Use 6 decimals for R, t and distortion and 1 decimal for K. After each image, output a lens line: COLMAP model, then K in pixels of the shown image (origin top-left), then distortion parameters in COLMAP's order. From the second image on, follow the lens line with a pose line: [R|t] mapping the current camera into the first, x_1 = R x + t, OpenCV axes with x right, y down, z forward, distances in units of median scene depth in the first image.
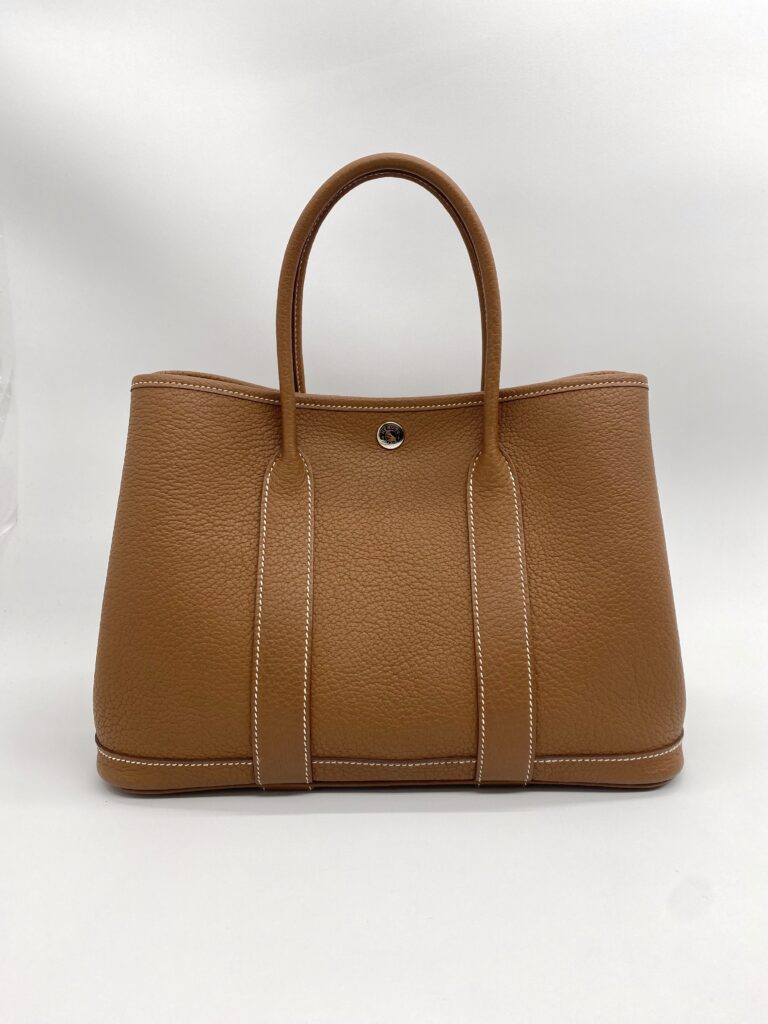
lens RADIAL K [[776.3, 0, 384.0], [0, 776.3, 512.0], [0, 0, 1]] dist [-0.000933, -0.000292]
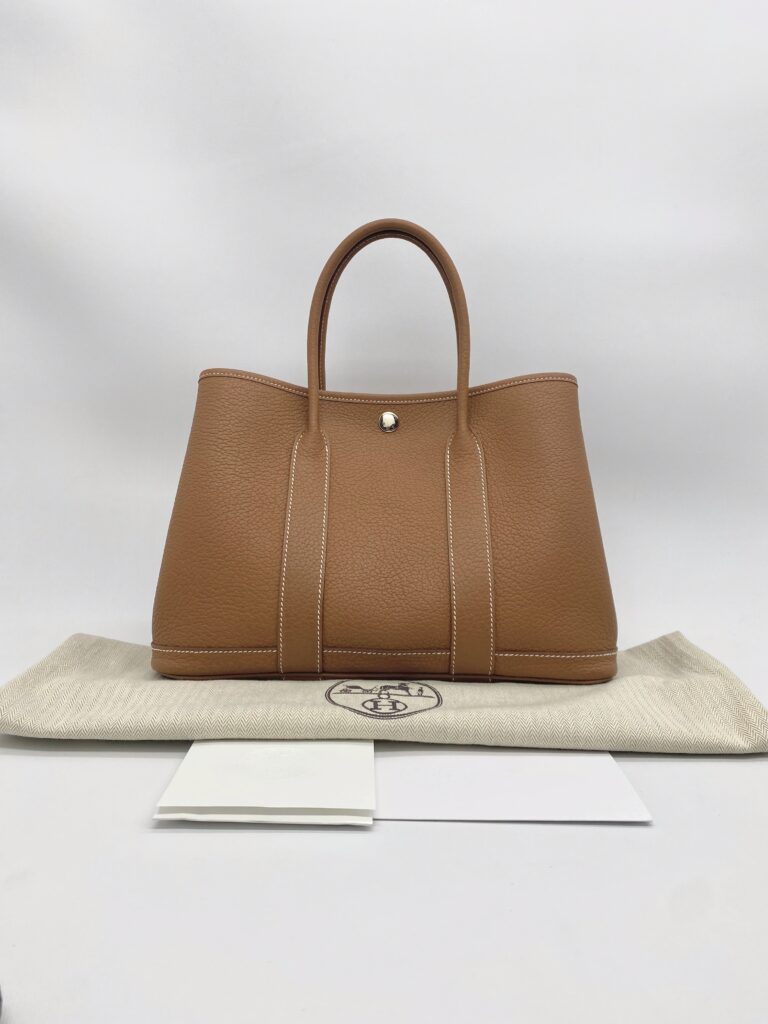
lens RADIAL K [[776.3, 0, 384.0], [0, 776.3, 512.0], [0, 0, 1]] dist [-0.000933, -0.000292]
pose [[0.999789, 0.020261, -0.003349, 0.008526], [-0.020531, 0.982486, -0.185200, 0.320977], [-0.000462, 0.185230, 0.982695, -0.301712]]
